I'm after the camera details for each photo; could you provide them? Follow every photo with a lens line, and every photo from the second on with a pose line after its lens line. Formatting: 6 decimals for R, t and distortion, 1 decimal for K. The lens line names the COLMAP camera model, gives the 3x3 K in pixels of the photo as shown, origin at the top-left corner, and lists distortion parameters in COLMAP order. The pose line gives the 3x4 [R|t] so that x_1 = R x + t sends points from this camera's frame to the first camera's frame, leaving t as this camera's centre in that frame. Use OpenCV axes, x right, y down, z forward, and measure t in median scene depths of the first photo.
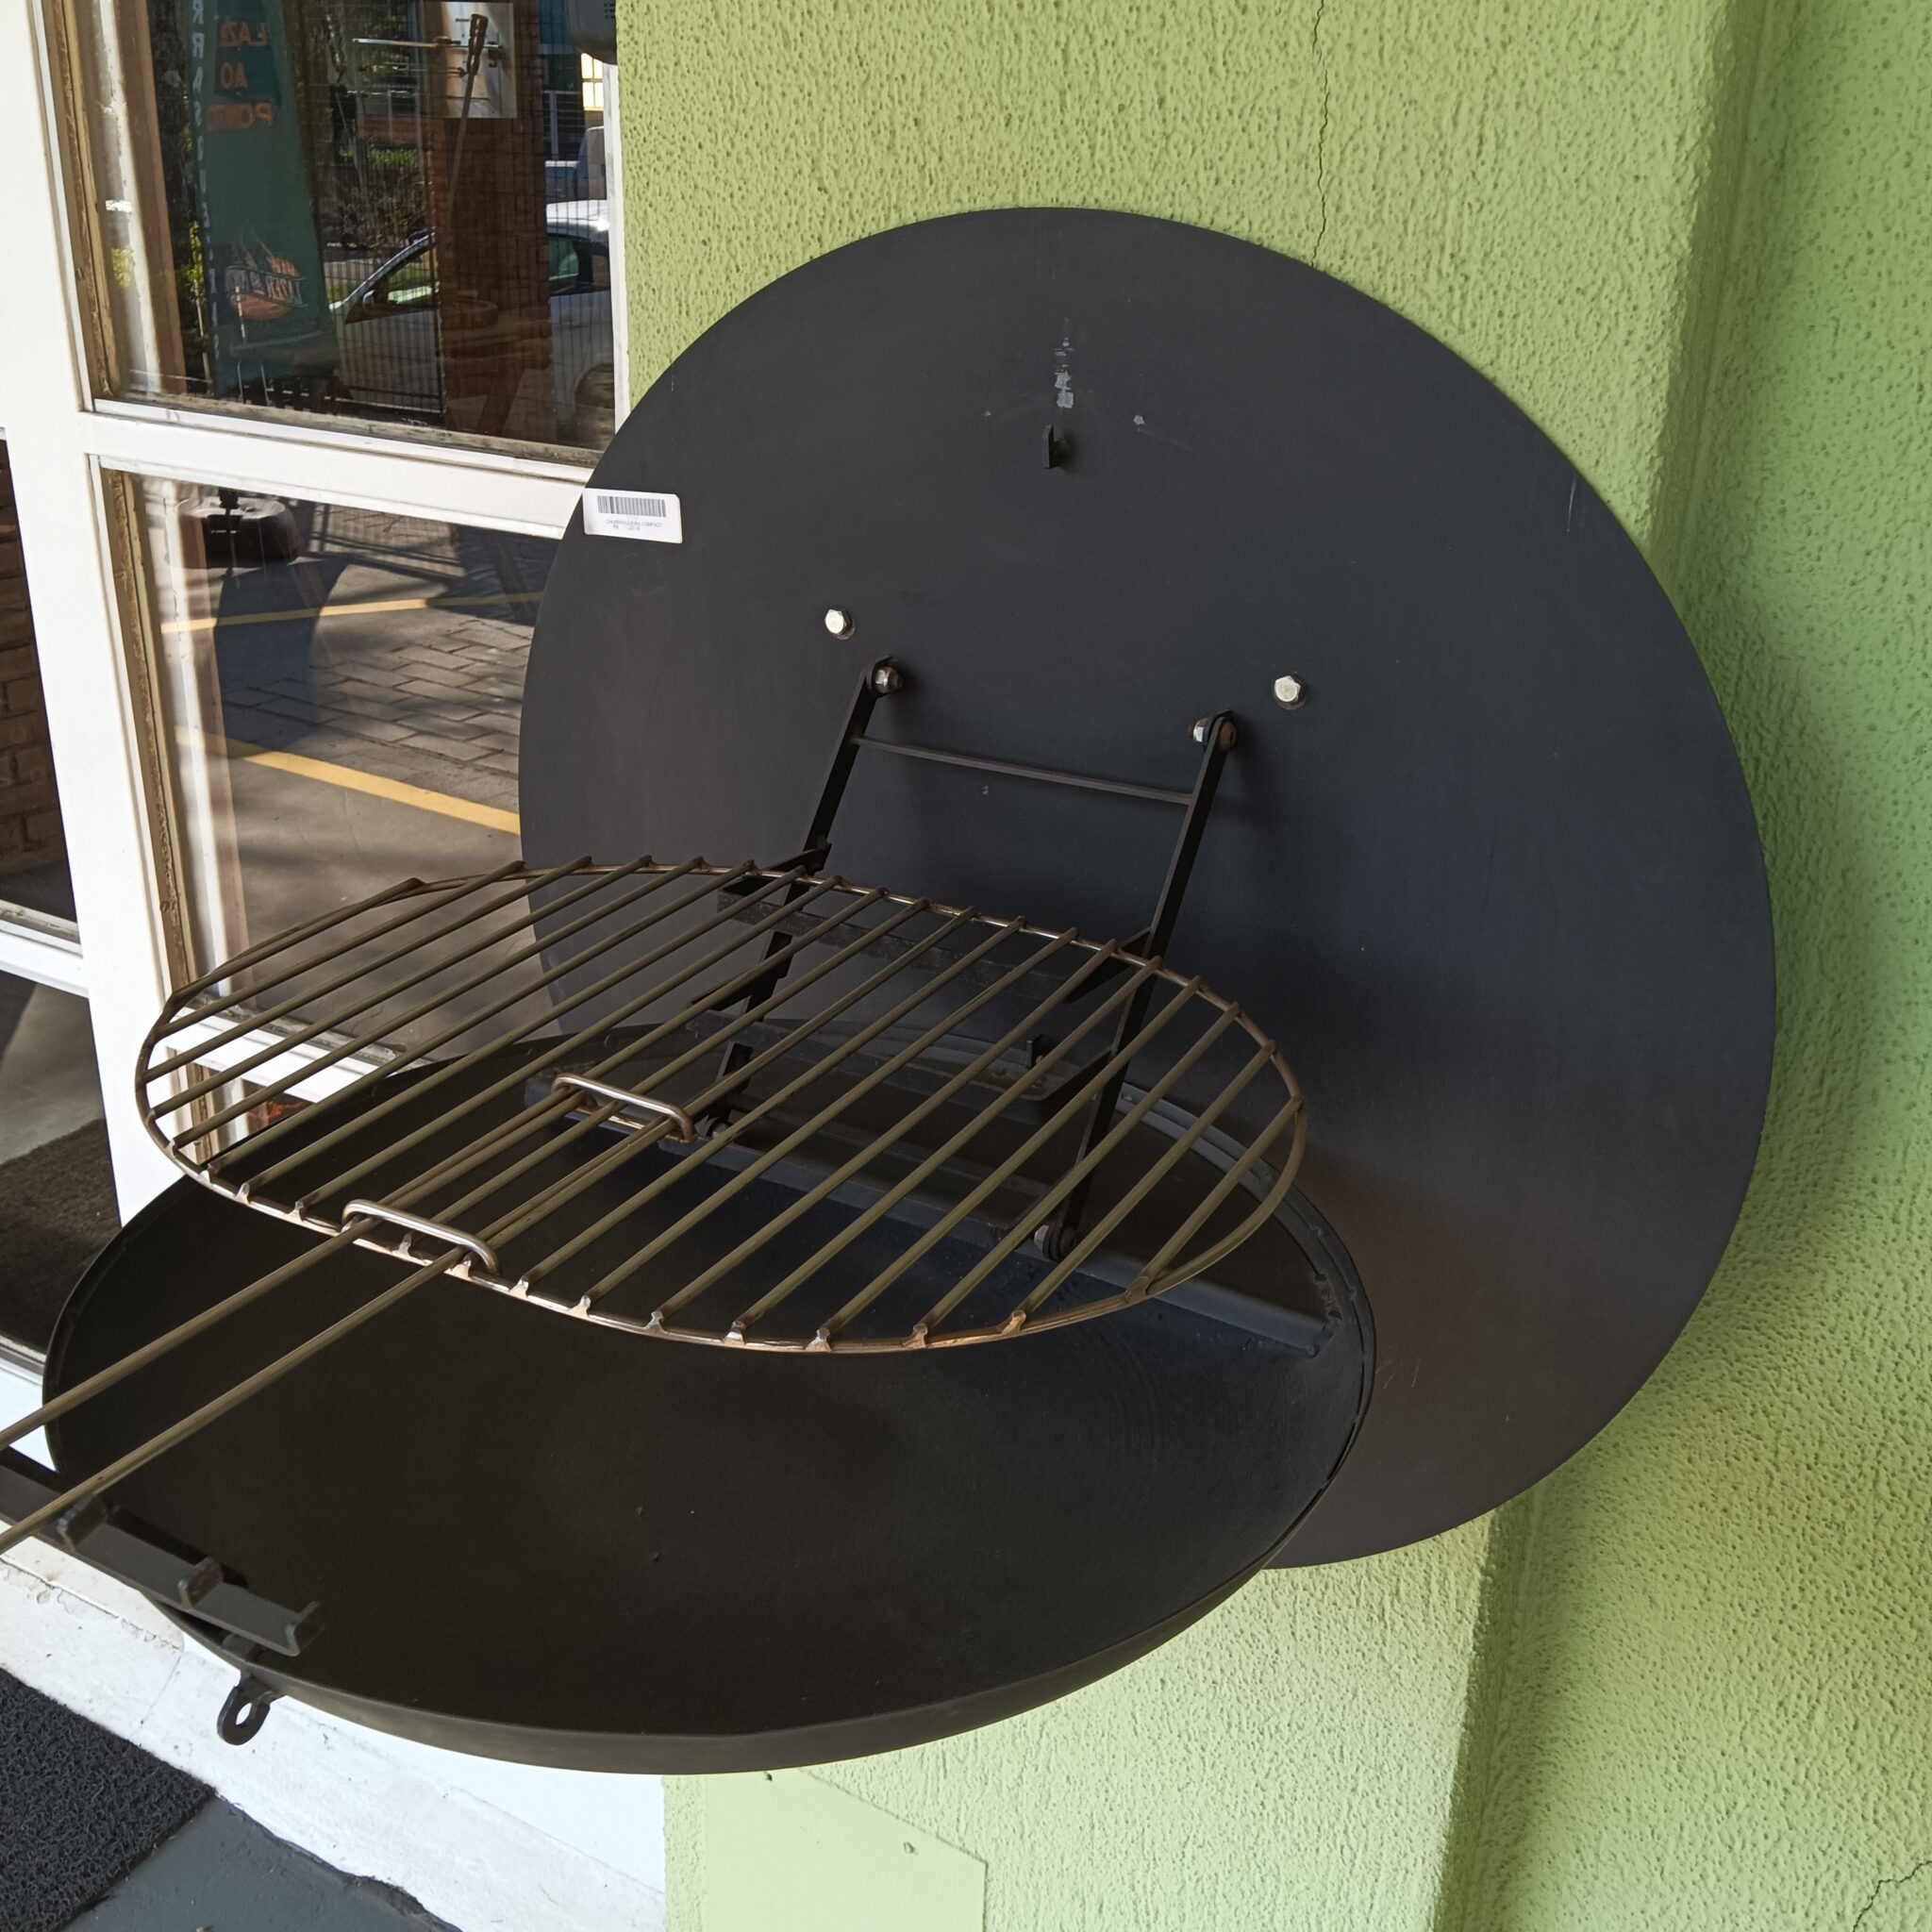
lens RADIAL K [[2092.8, 0, 966.0], [0, 2092.8, 966.0], [0, 0, 1]] dist [0.115167, -0.248858]
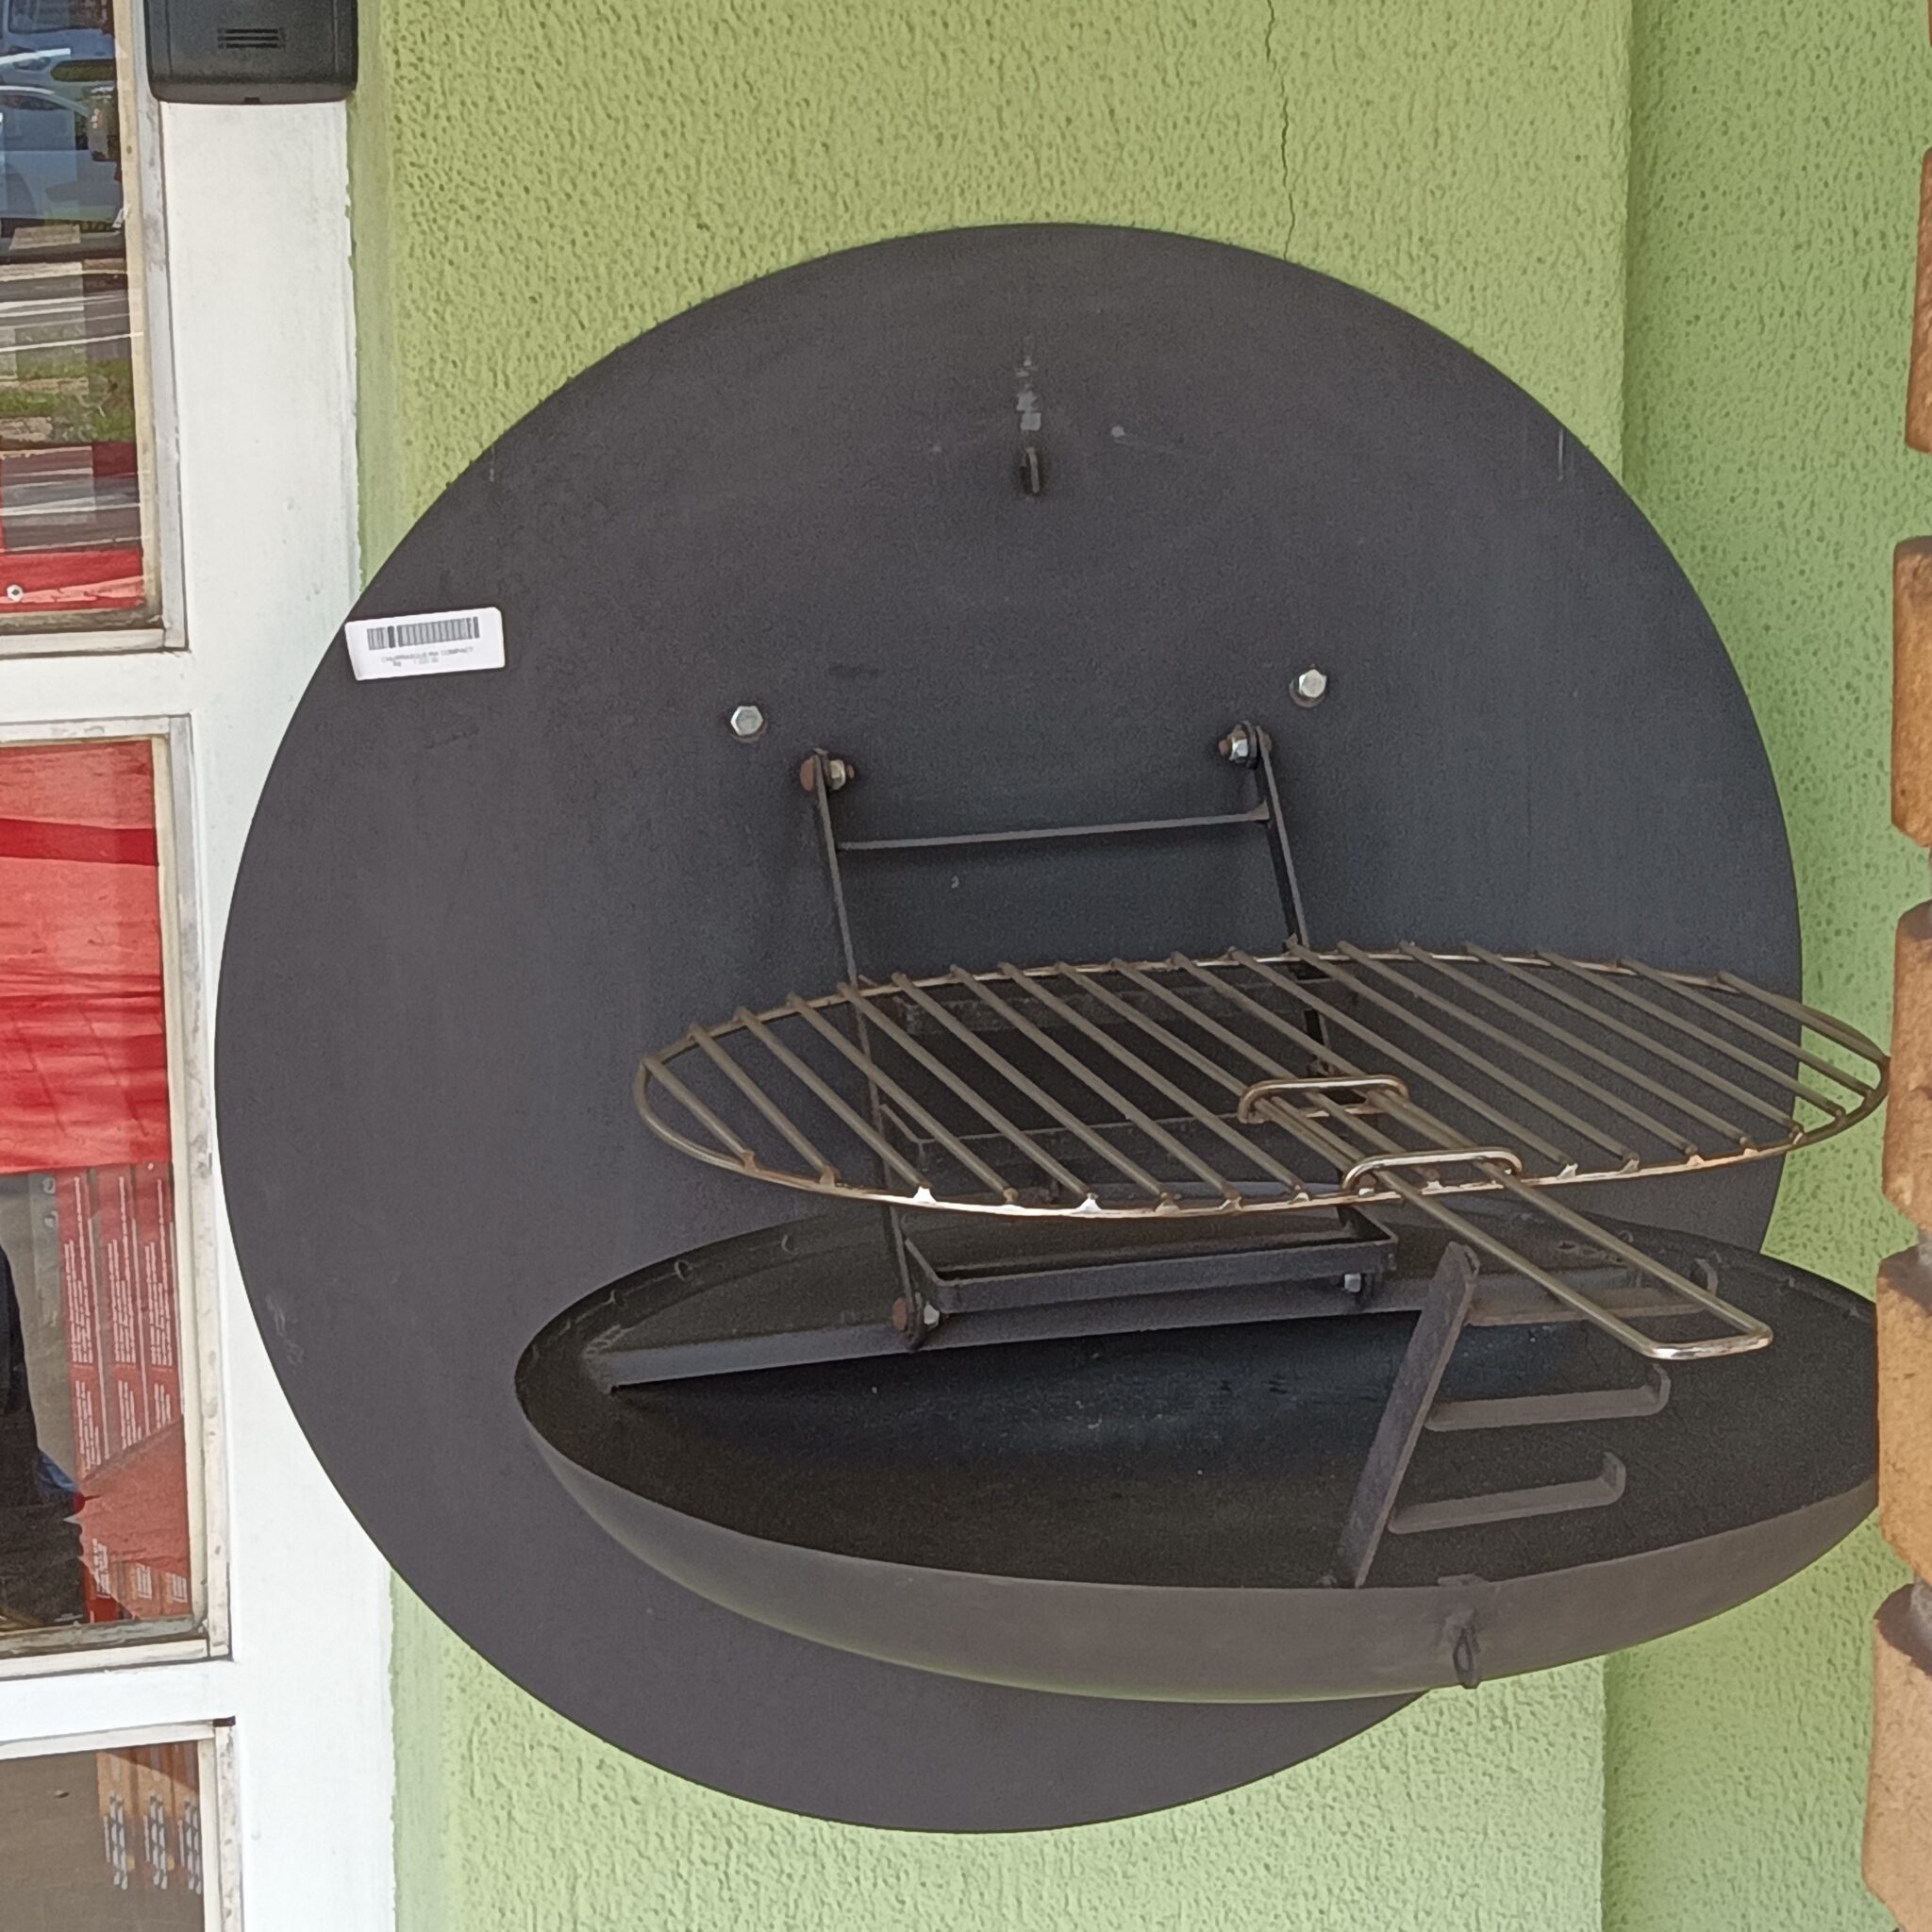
lens RADIAL K [[4384.9, 0, 966.0], [0, 4384.9, 966.0], [0, 0, 1]] dist [-0.011413, 0.372272]
pose [[0.720133, -0.174850, 0.671443, -1.310155], [0.297329, 0.952136, -0.070944, 0.083372], [-0.626900, 0.250728, 0.737653, -0.328209]]
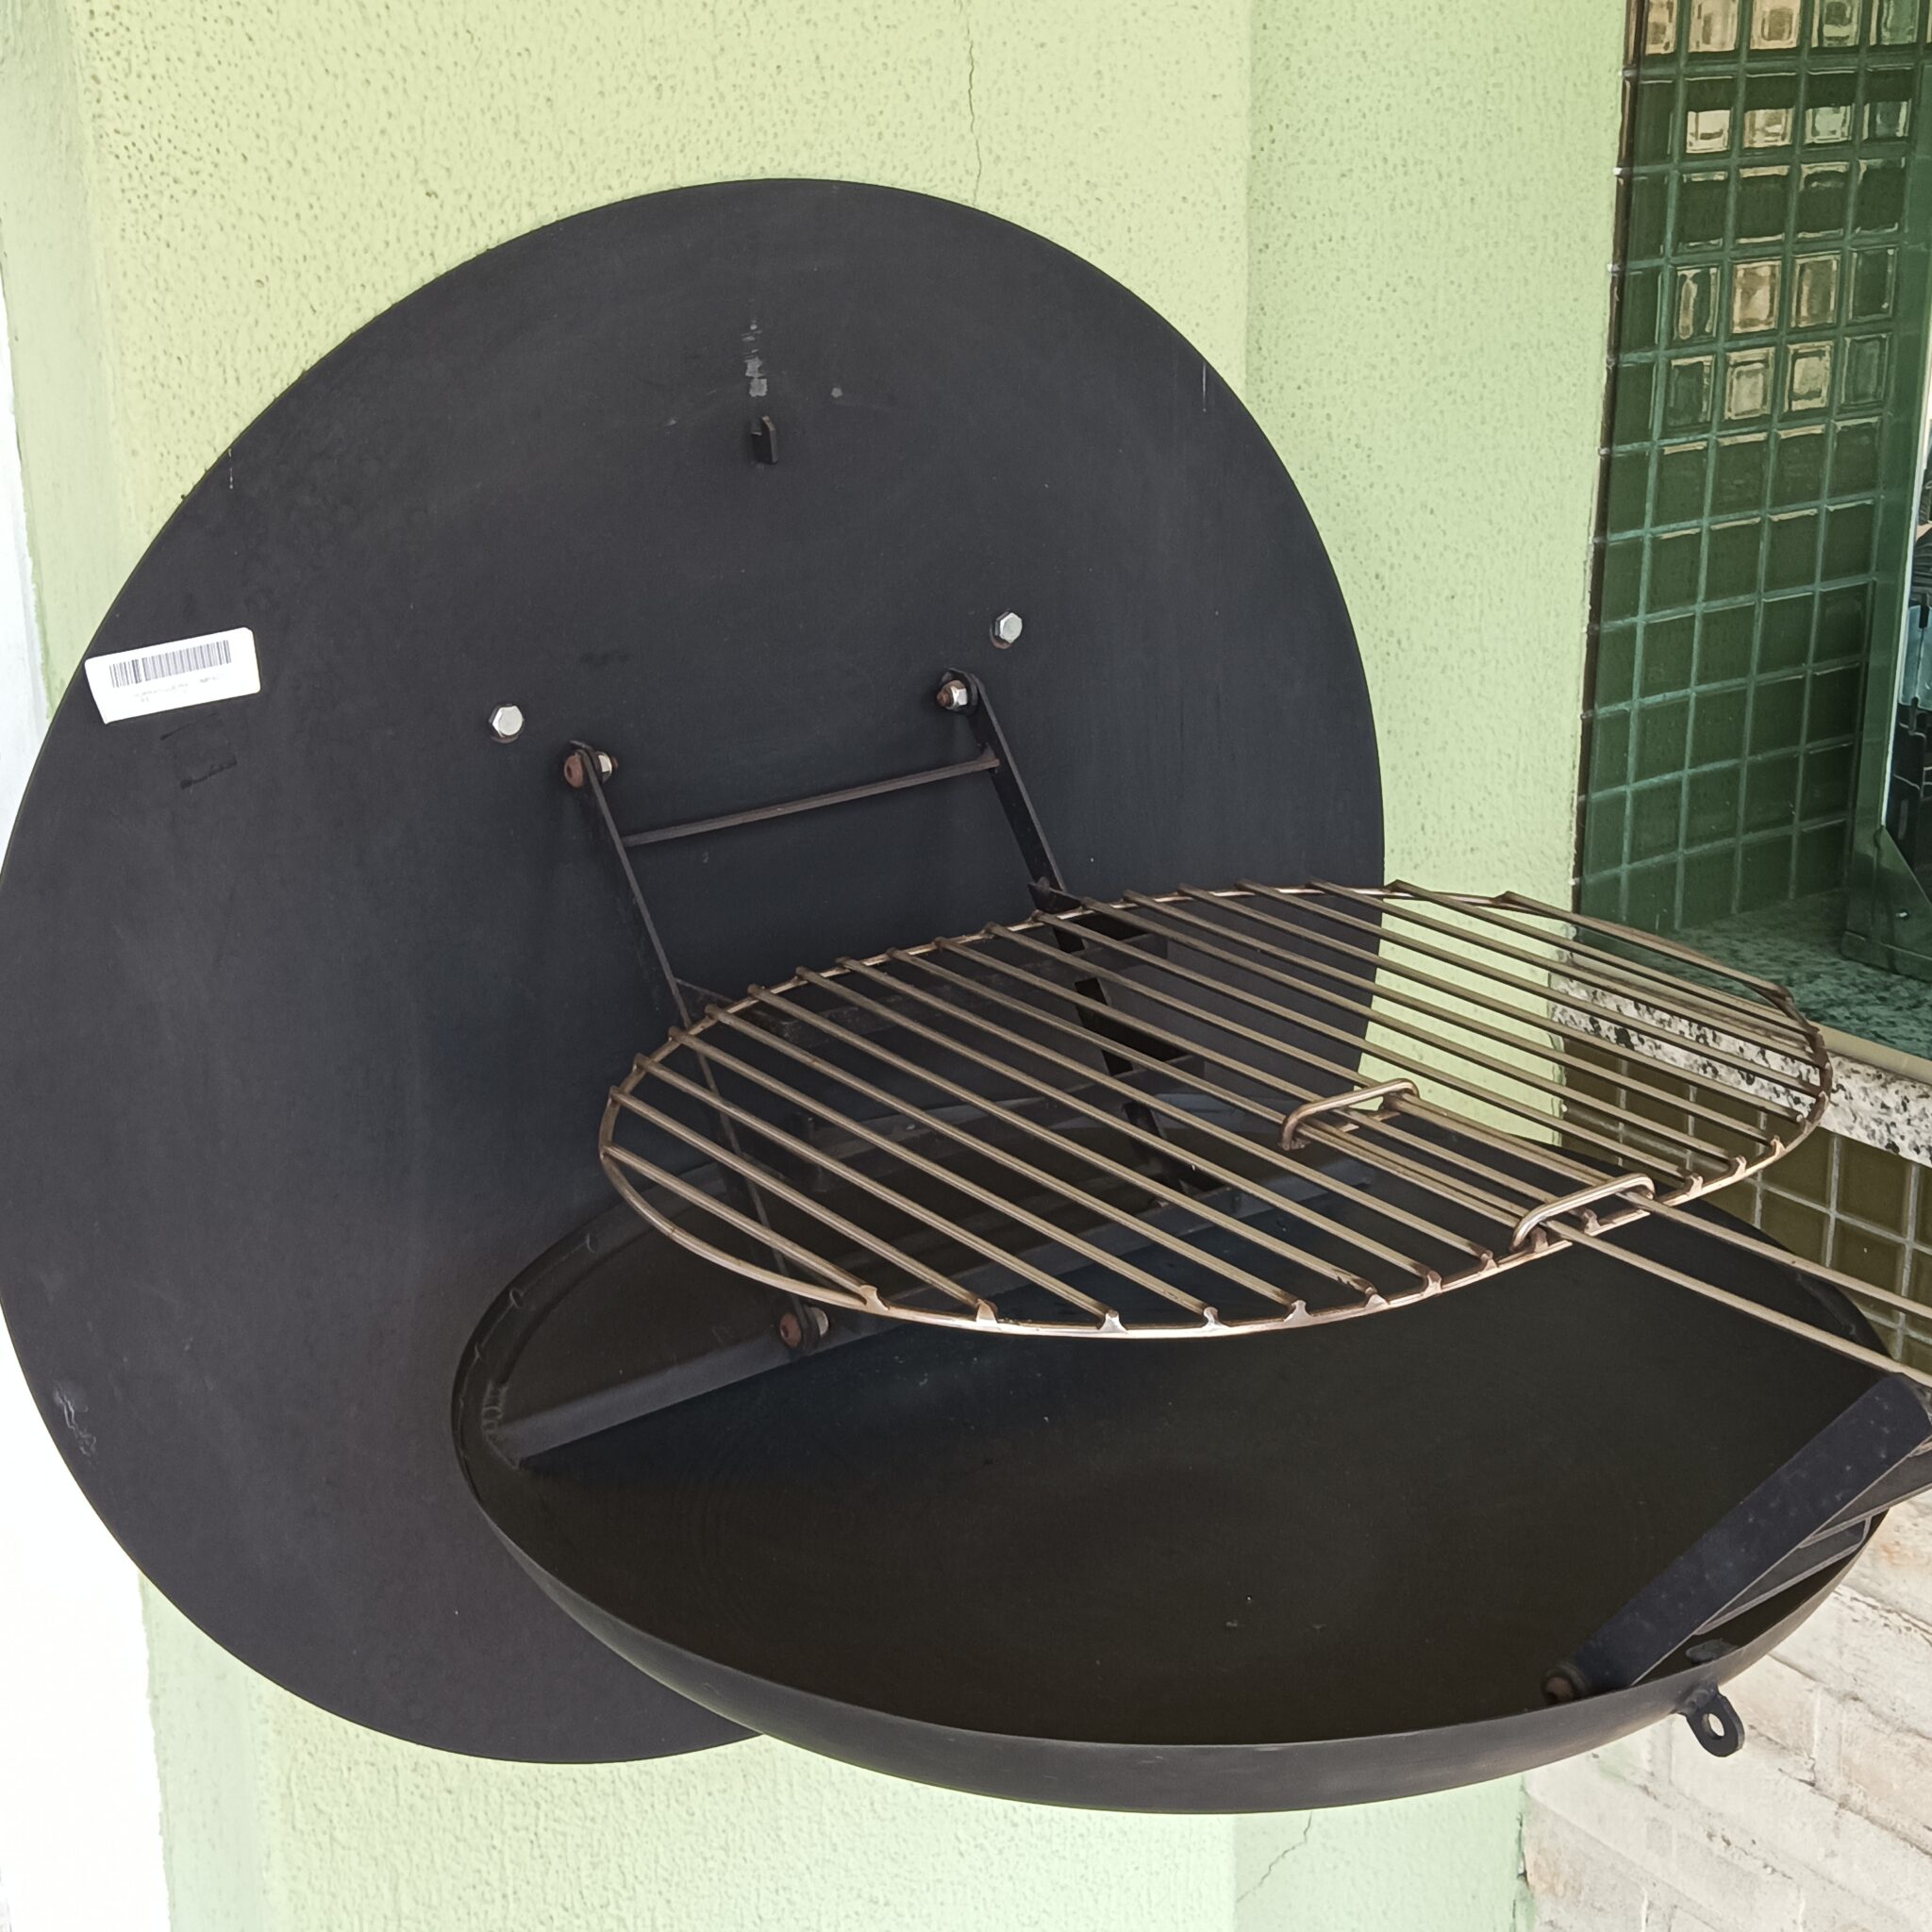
lens RADIAL K [[2936.7, 0, 966.0], [0, 2936.7, 966.0], [0, 0, 1]] dist [0.102623, -0.261387]
pose [[0.412224, -0.324153, 0.851467, -1.076014], [0.377050, 0.911475, 0.164455, -0.221310], [-0.829400, 0.253253, 0.497954, 0.374011]]
